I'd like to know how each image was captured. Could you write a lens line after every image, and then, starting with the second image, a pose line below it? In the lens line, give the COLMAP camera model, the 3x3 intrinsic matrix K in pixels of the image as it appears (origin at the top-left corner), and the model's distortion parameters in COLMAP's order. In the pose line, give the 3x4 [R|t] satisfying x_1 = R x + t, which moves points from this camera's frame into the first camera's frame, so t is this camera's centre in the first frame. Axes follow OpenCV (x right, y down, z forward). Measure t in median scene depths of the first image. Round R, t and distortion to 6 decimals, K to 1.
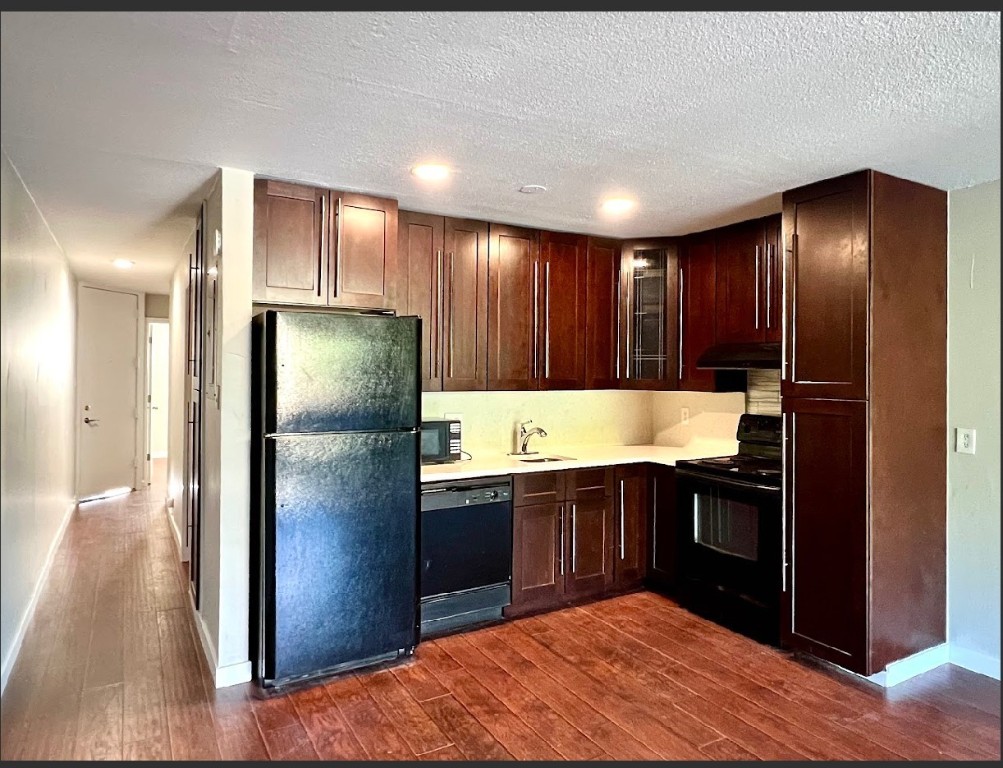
lens RADIAL K [[643.2, 0, 494.7], [0, 643.2, 375.4], [0, 0, 1]] dist [0.018893, 0.001063]
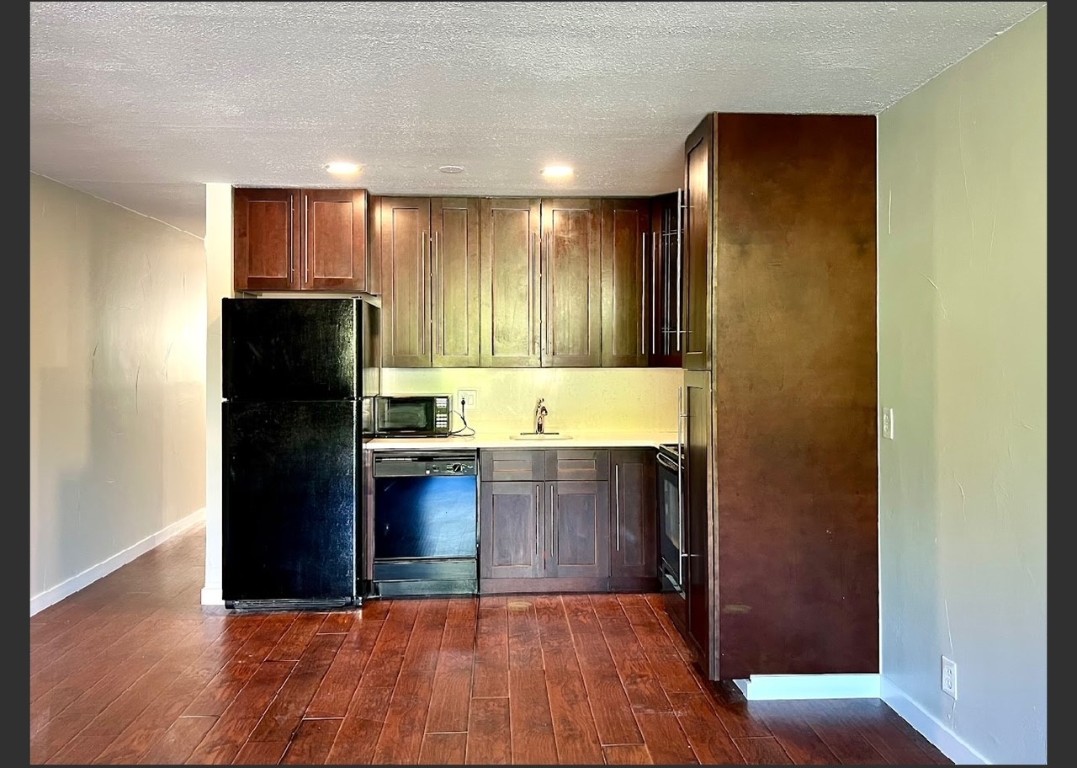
lens RADIAL K [[844.1, 0, 537.5], [0, 844.1, 361.8], [0, 0, 1]] dist [0.049418, -0.004746]
pose [[0.885476, -0.007075, -0.464632, 0.832752], [0.007028, 0.999974, -0.001833, 0.024004], [0.464632, -0.001642, 0.885502, -0.138888]]
